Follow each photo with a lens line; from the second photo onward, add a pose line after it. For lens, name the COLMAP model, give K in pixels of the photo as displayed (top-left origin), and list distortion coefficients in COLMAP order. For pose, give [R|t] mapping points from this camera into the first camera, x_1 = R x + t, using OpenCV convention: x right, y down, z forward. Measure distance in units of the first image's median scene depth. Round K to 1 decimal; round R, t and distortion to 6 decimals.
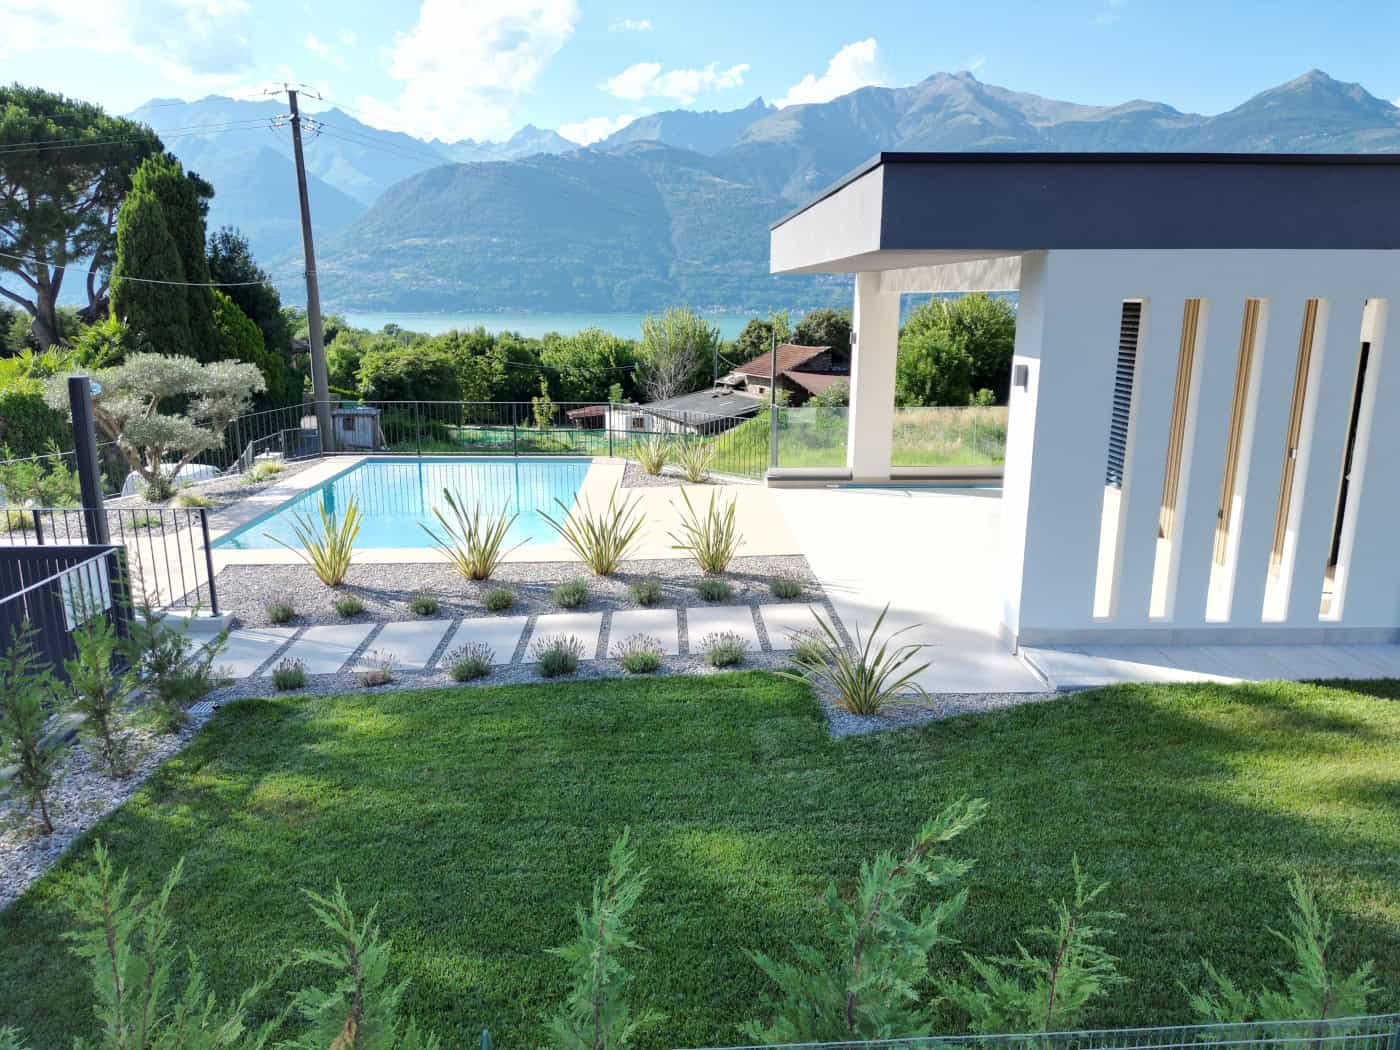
lens RADIAL K [[985.7, 0, 702.1], [0, 985.7, 524.4], [0, 0, 1]] dist [0.063506, -0.060268]
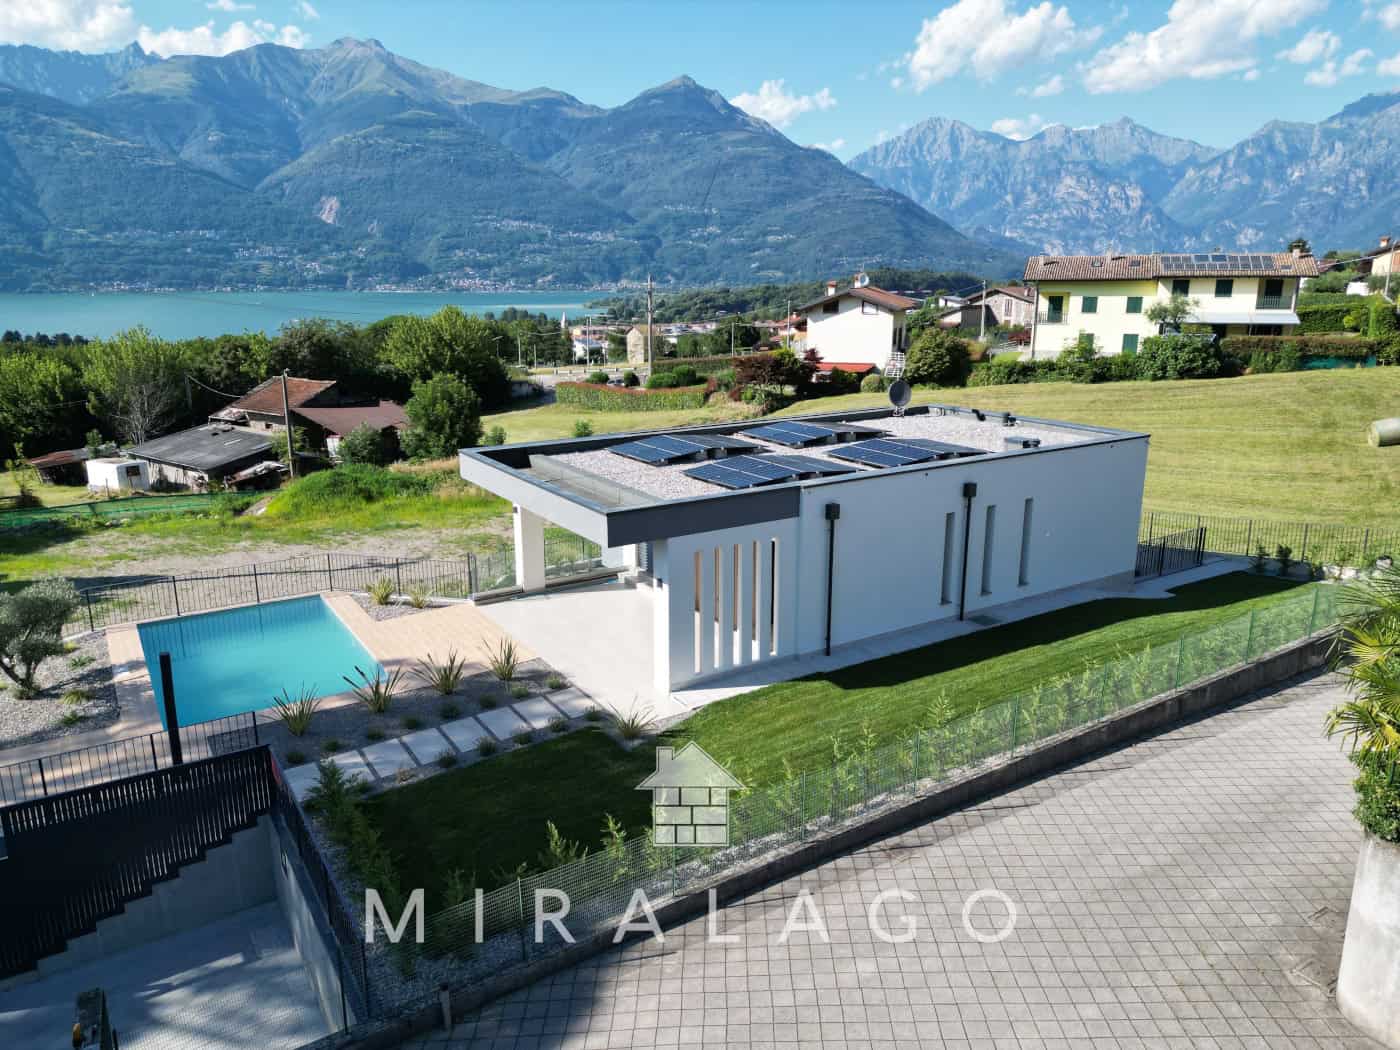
lens RADIAL K [[985.7, 0, 702.1], [0, 985.7, 524.4], [0, 0, 1]] dist [0.063506, -0.060268]
pose [[0.861420, -0.130681, 0.490793, -0.386664], [0.118988, 0.991364, 0.055122, -0.213283], [-0.493758, 0.010915, 0.869531, -0.588674]]
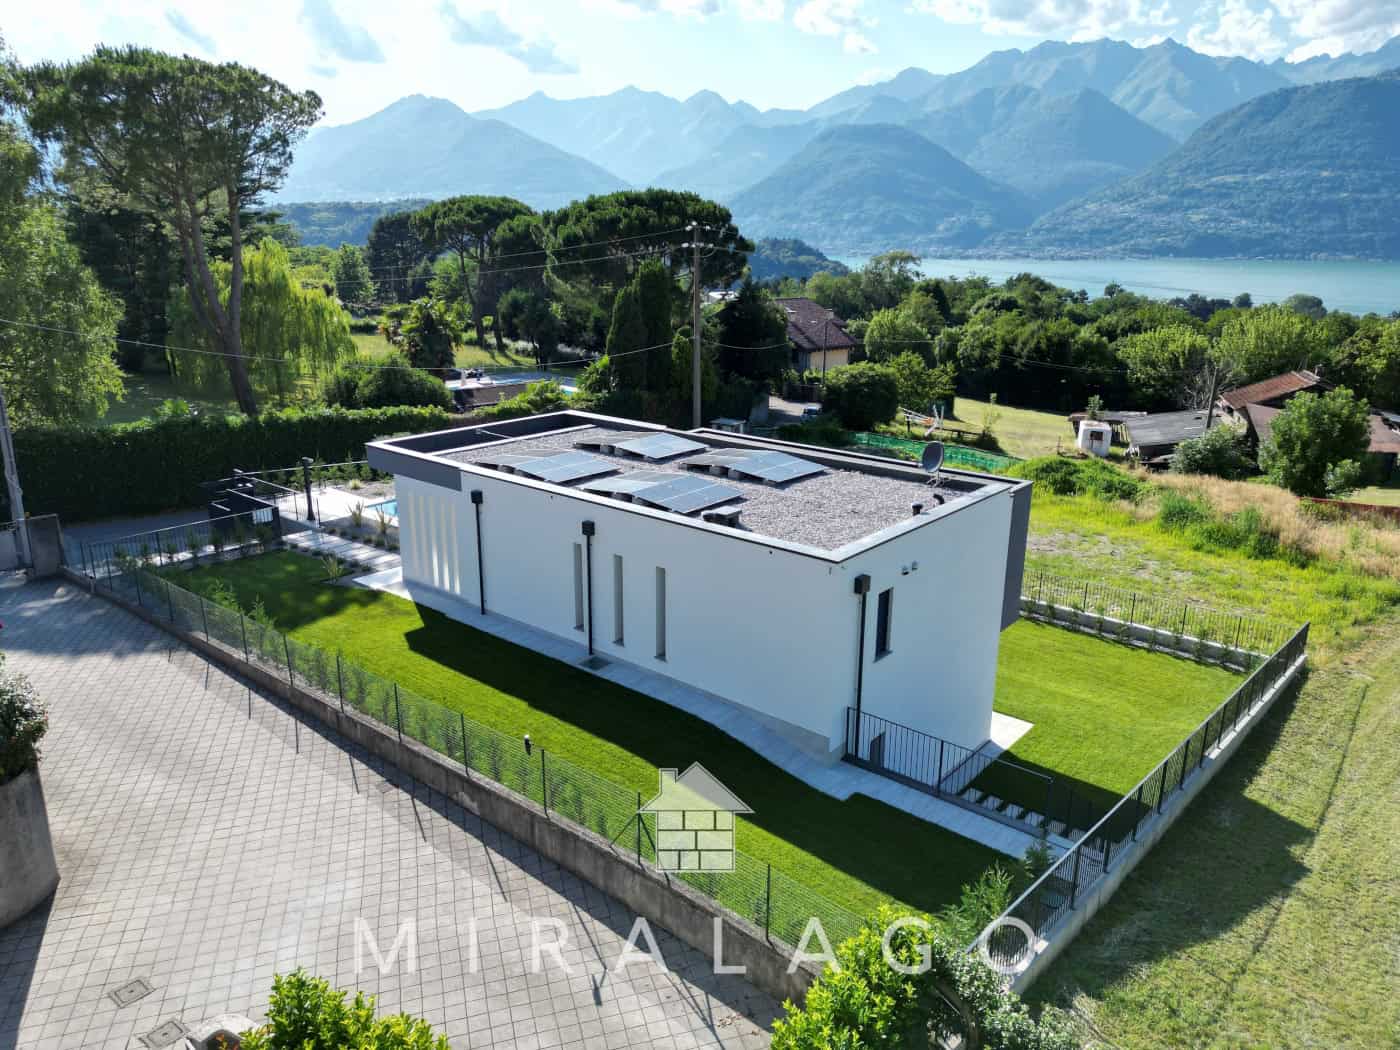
lens RADIAL K [[985.7, 0, 702.1], [0, 985.7, 524.4], [0, 0, 1]] dist [0.063506, -0.060268]
pose [[0.739889, 0.192556, -0.644583, 1.766812], [-0.157012, 0.981126, 0.112864, -0.334964], [0.654150, 0.017700, 0.756158, -0.515466]]
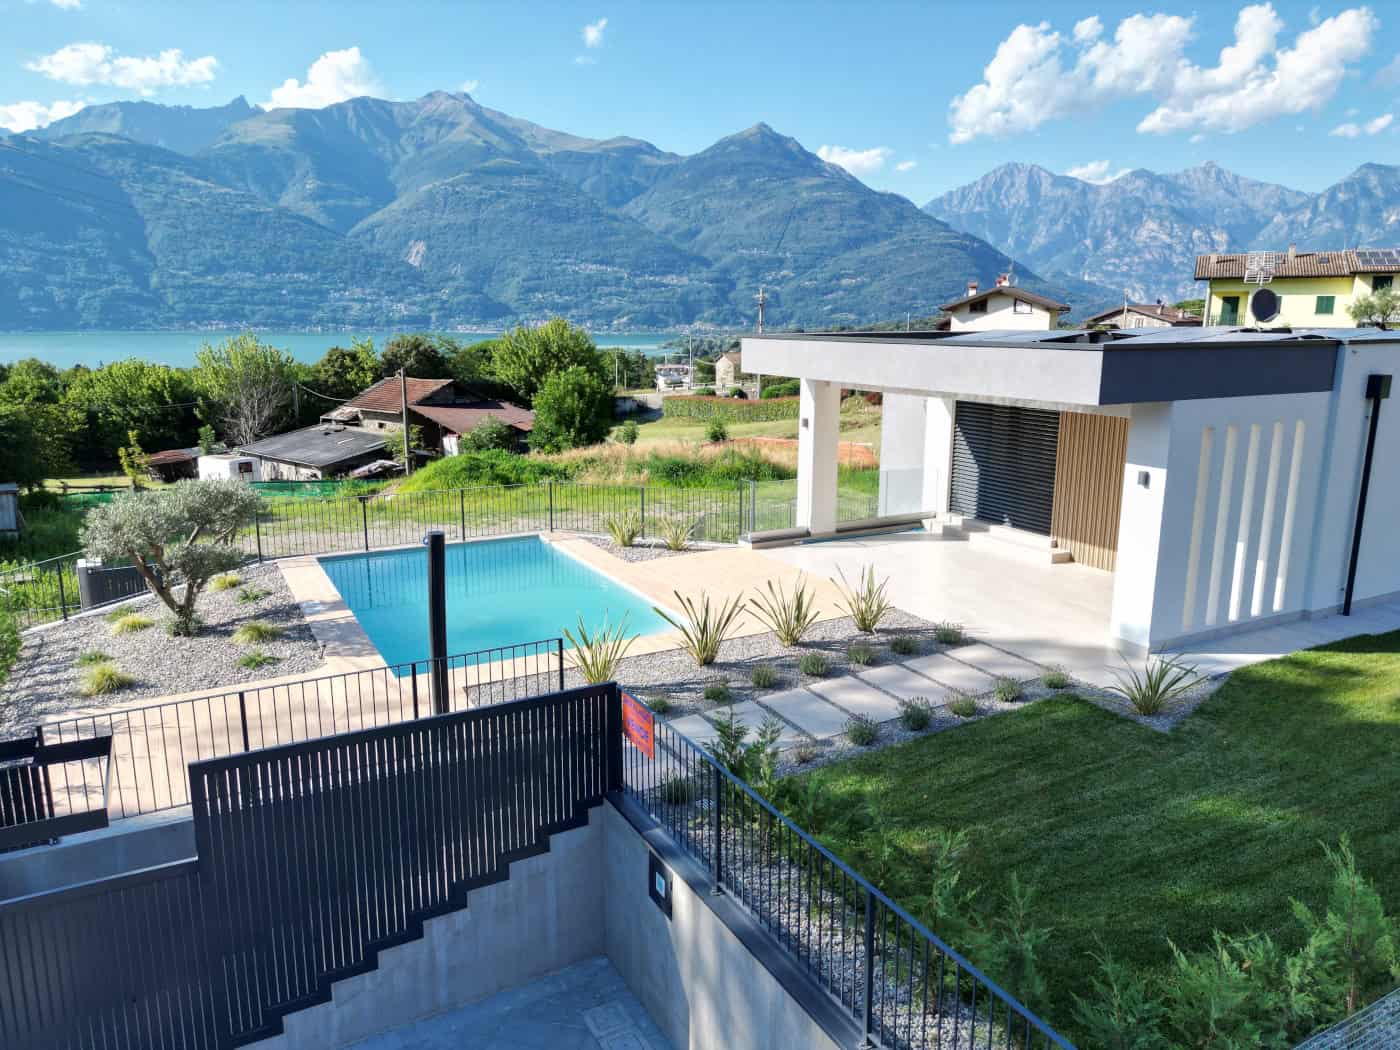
lens RADIAL K [[985.7, 0, 702.1], [0, 985.7, 524.4], [0, 0, 1]] dist [0.063506, -0.060268]
pose [[0.895185, -0.092824, 0.435921, -0.498637], [0.099847, 0.994979, 0.006827, -0.081005], [-0.434367, 0.037414, 0.899959, -0.042269]]
